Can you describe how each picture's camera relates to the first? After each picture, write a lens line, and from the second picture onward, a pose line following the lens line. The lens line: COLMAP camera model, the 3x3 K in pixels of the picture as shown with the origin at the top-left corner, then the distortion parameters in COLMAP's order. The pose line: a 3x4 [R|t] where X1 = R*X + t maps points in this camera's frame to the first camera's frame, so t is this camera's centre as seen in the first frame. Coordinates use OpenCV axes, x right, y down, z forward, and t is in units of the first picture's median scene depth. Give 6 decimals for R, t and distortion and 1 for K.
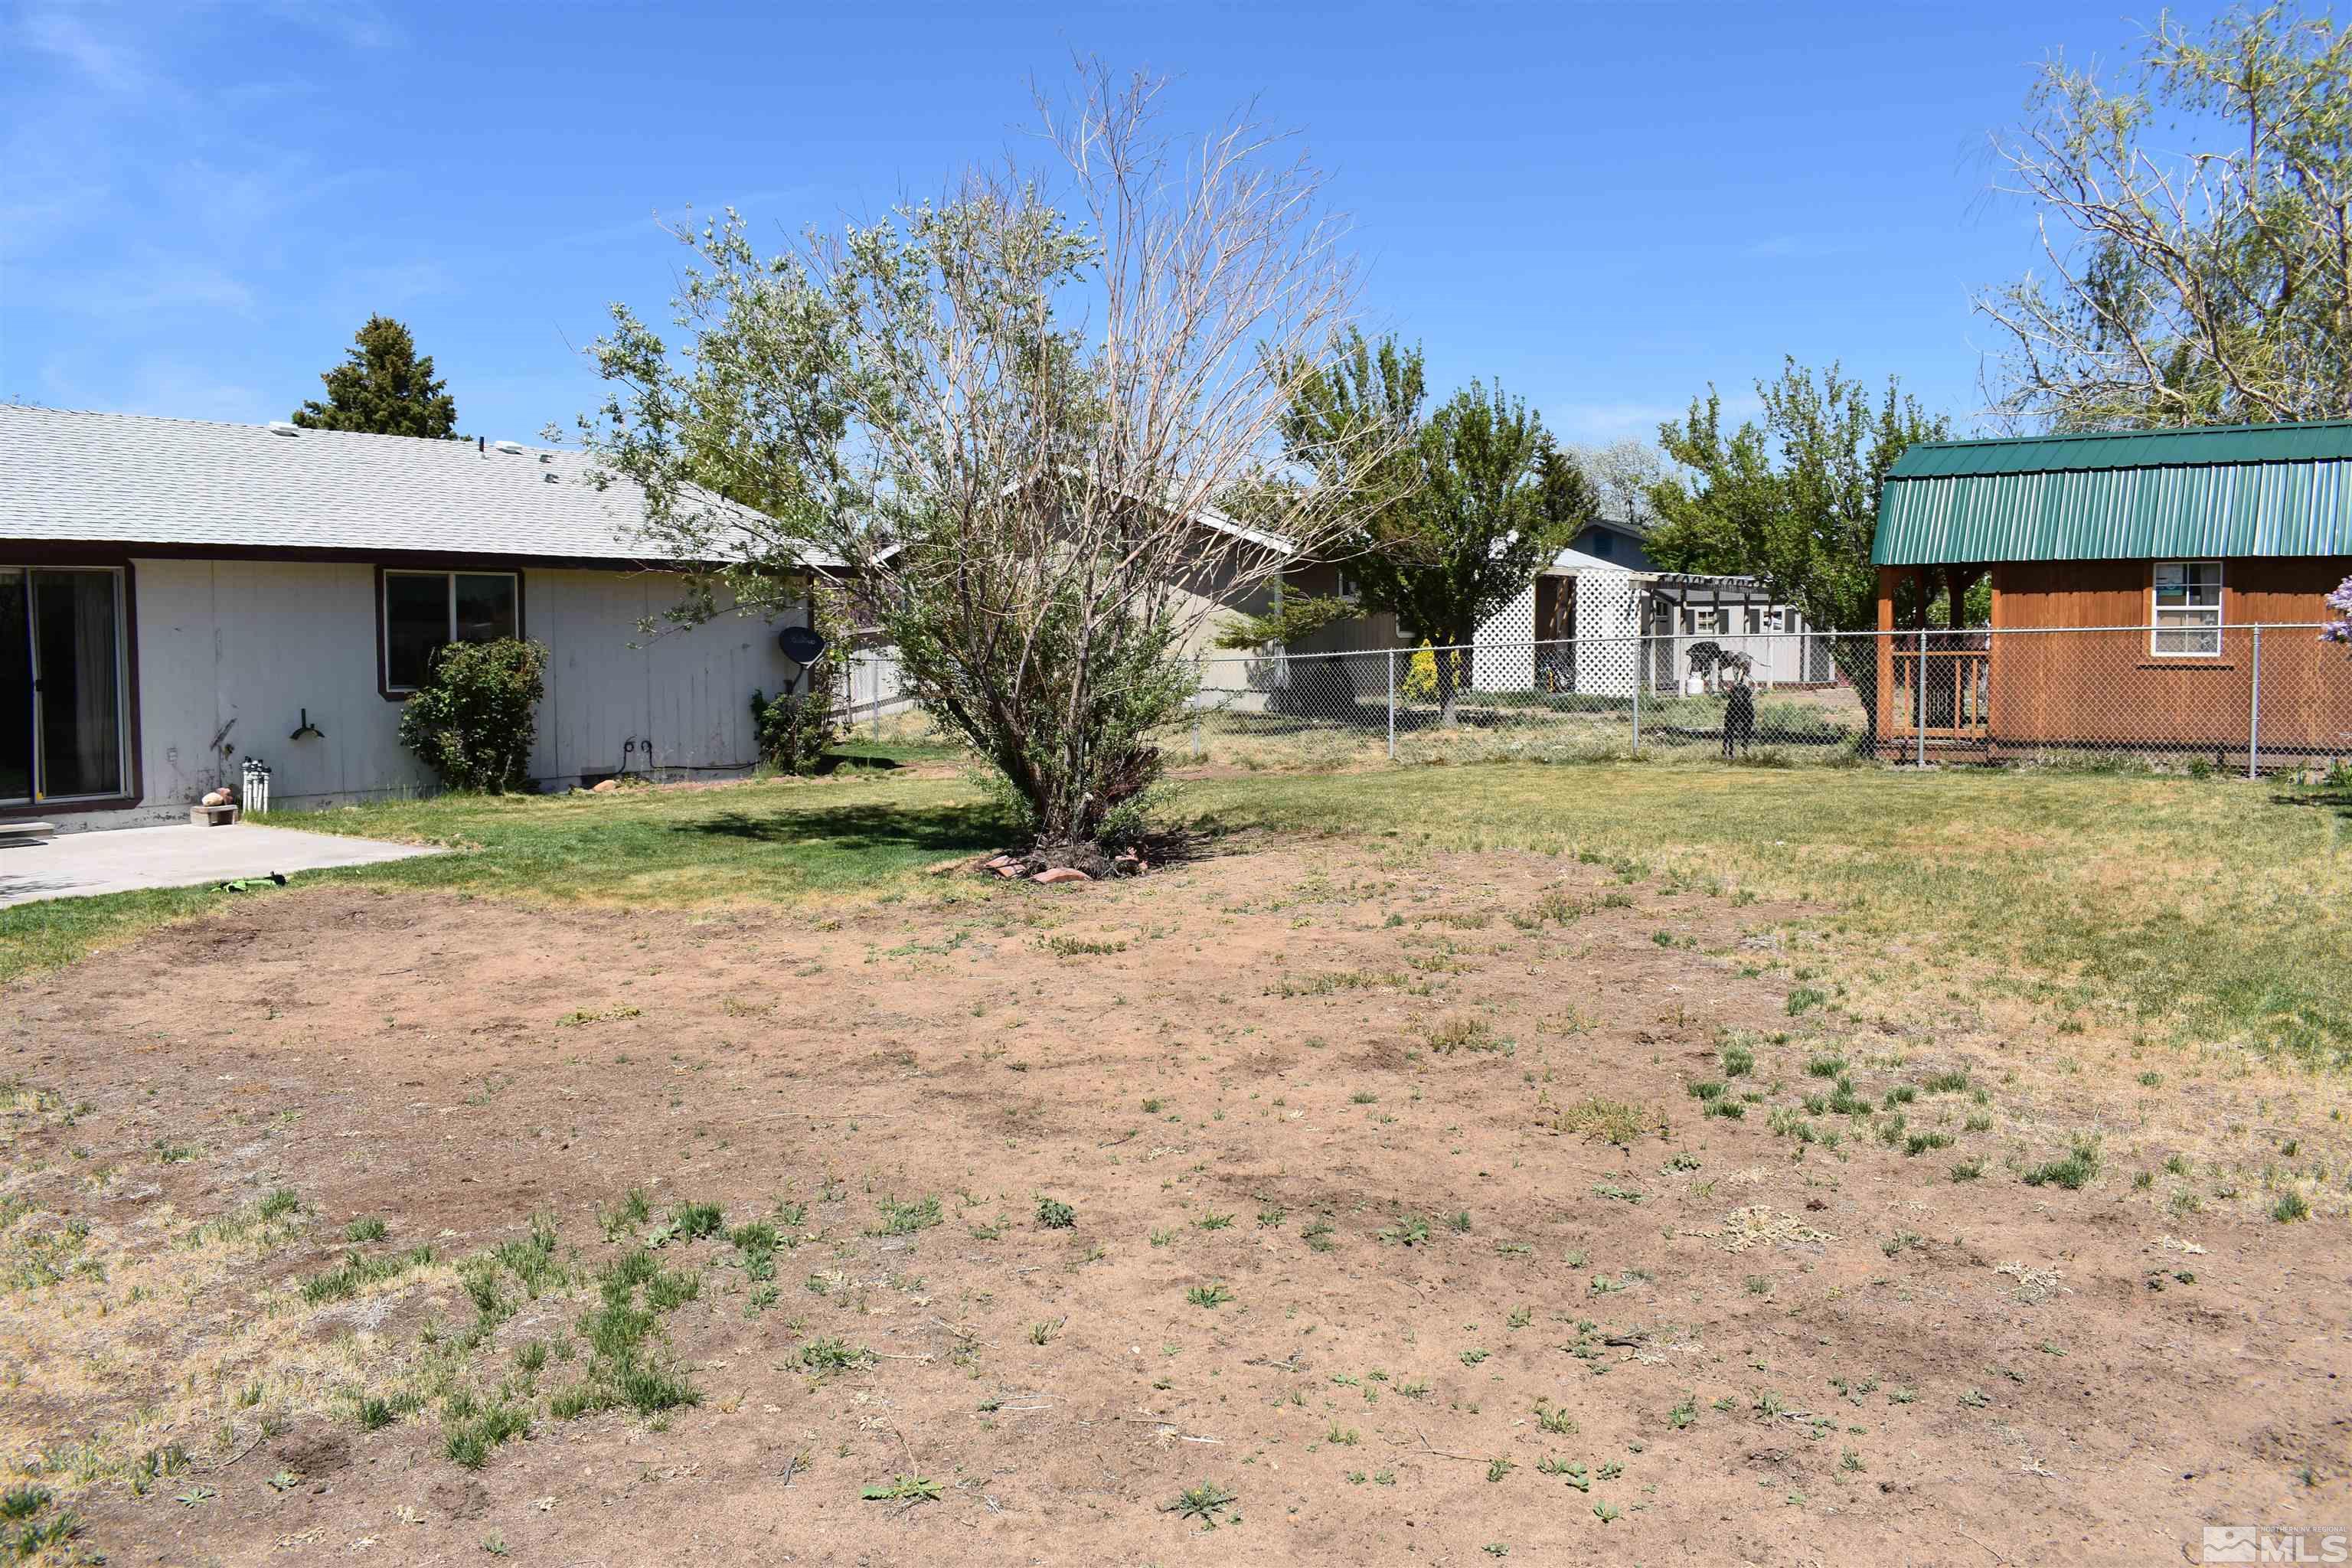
lens RADIAL K [[1809.7, 0, 1176.0], [0, 1809.7, 784.0], [0, 0, 1]] dist [-0.090219, 0.007110]
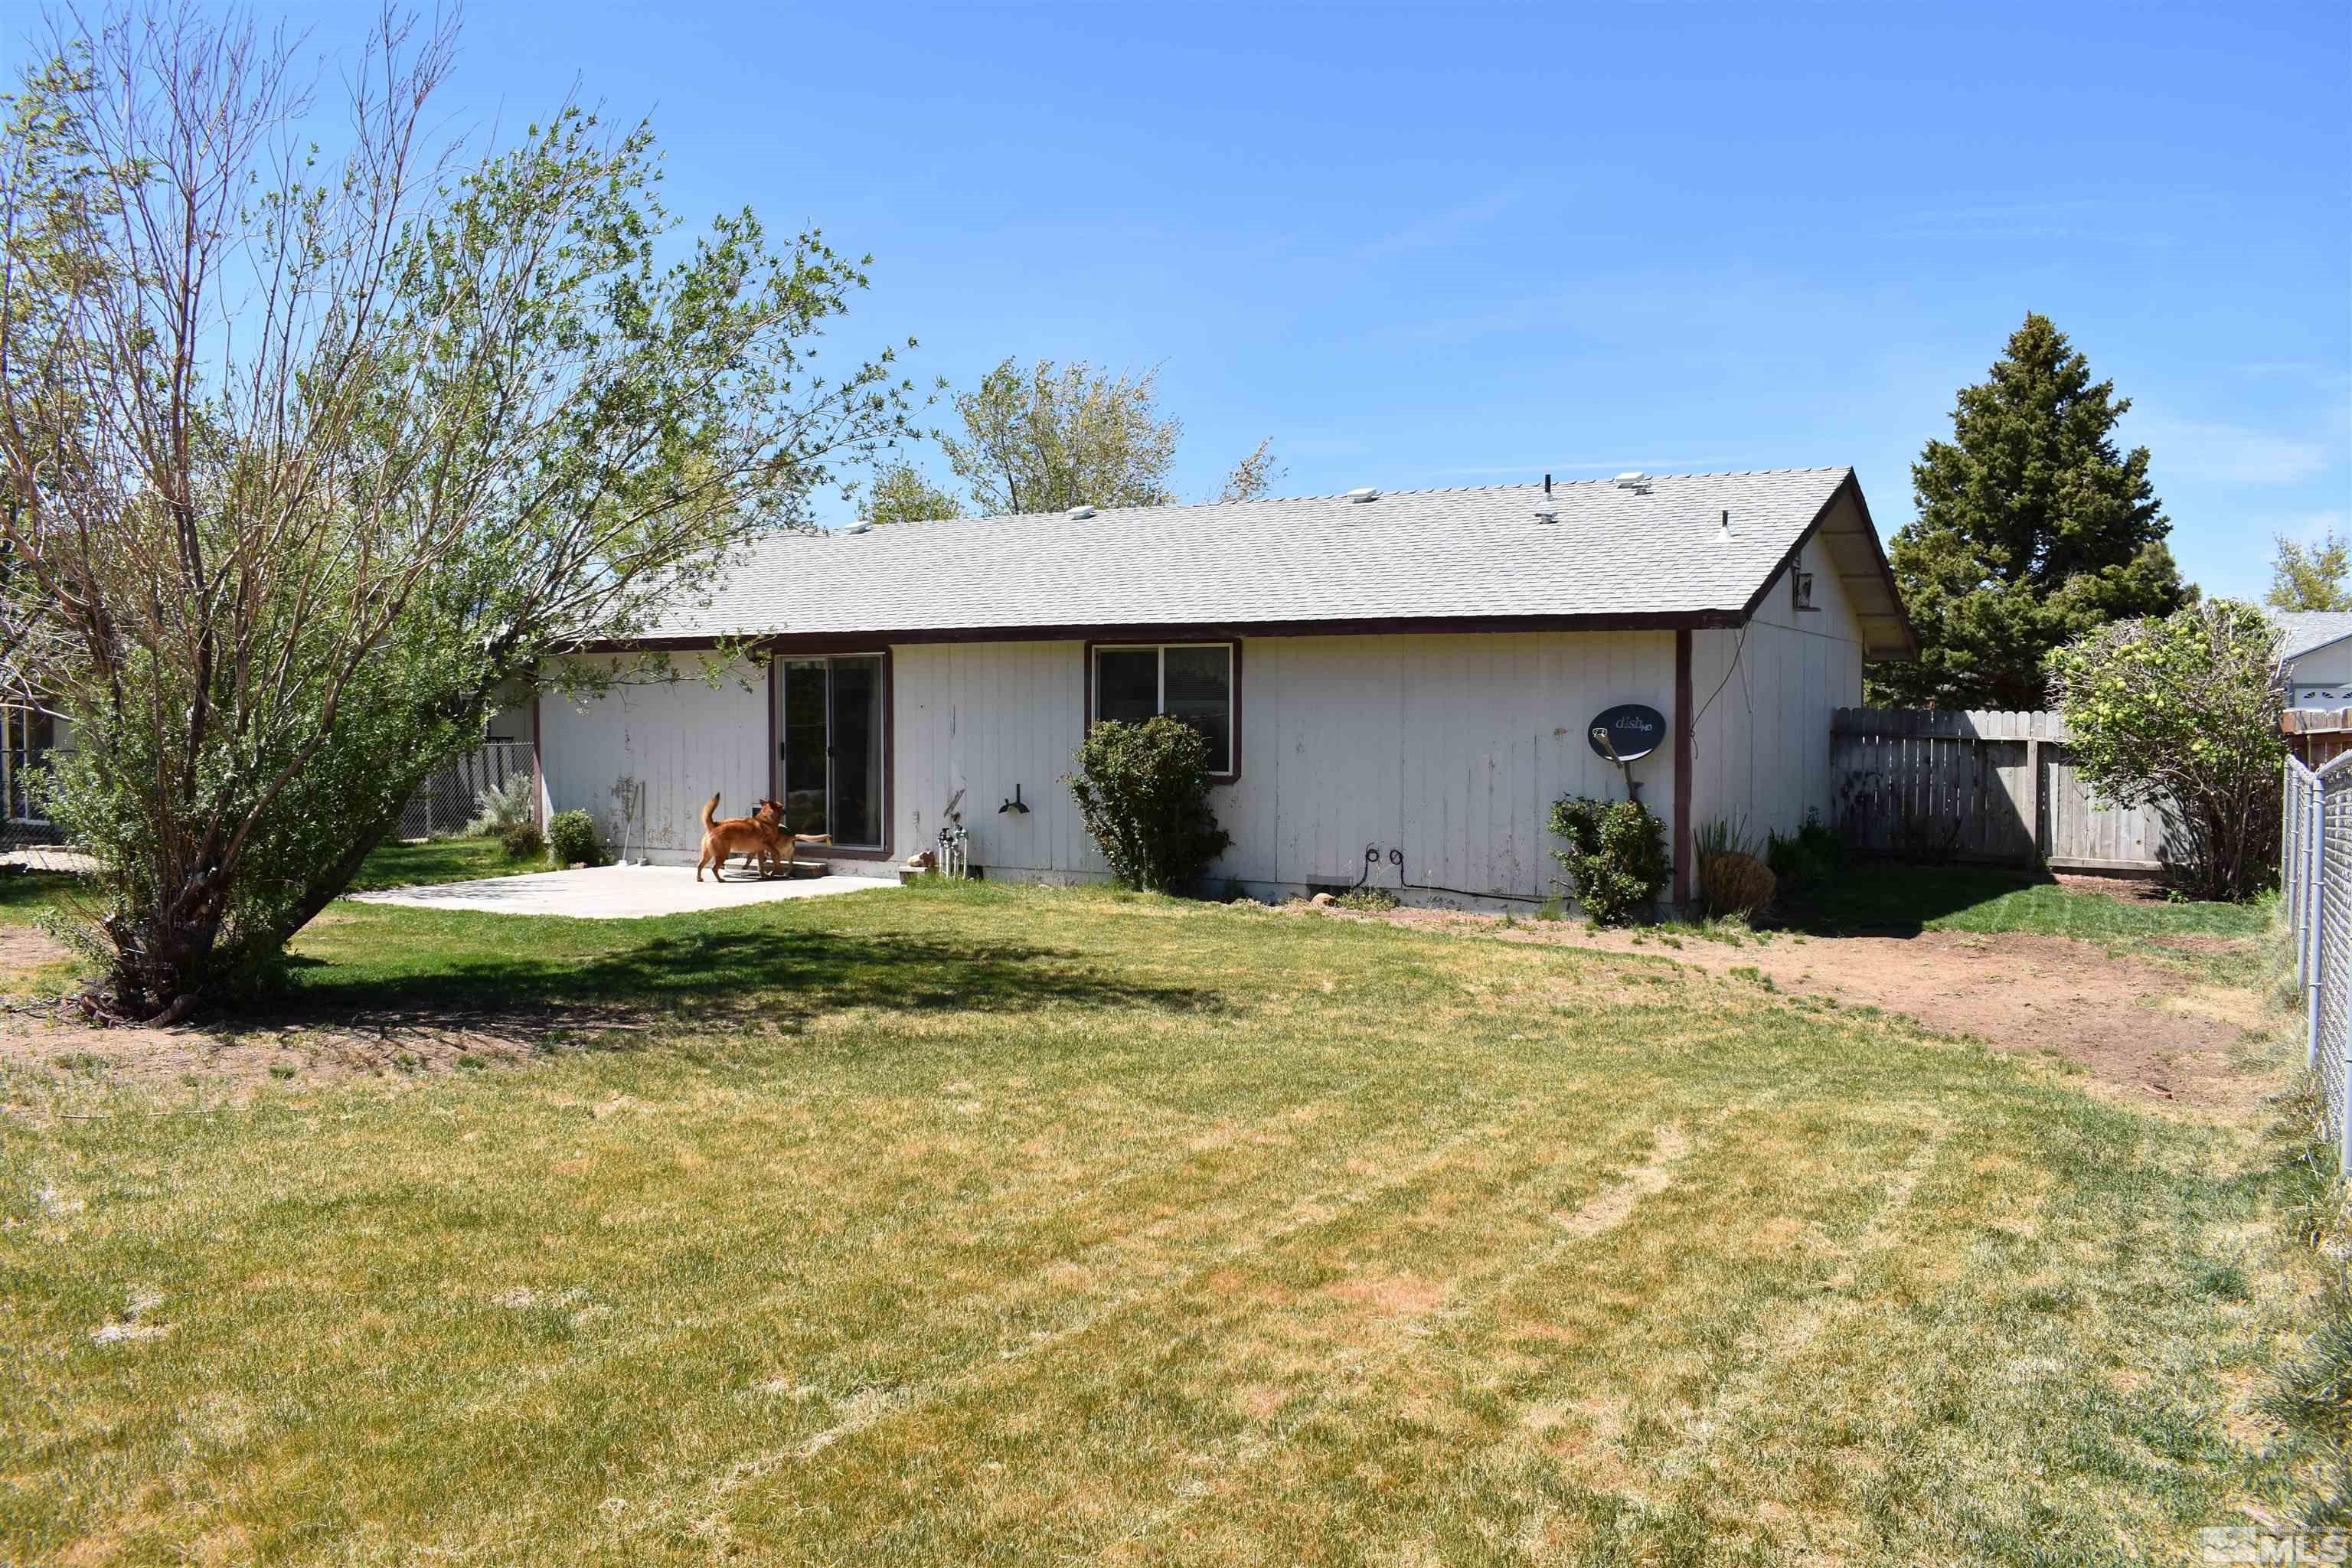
lens RADIAL K [[1809.7, 0, 1176.0], [0, 1809.7, 784.0], [0, 0, 1]] dist [-0.090219, 0.007110]
pose [[0.133836, 0.044592, -0.990000, 0.523962], [-0.081477, 0.996100, 0.033852, -0.079912], [0.987648, 0.076132, 0.136948, 0.885799]]
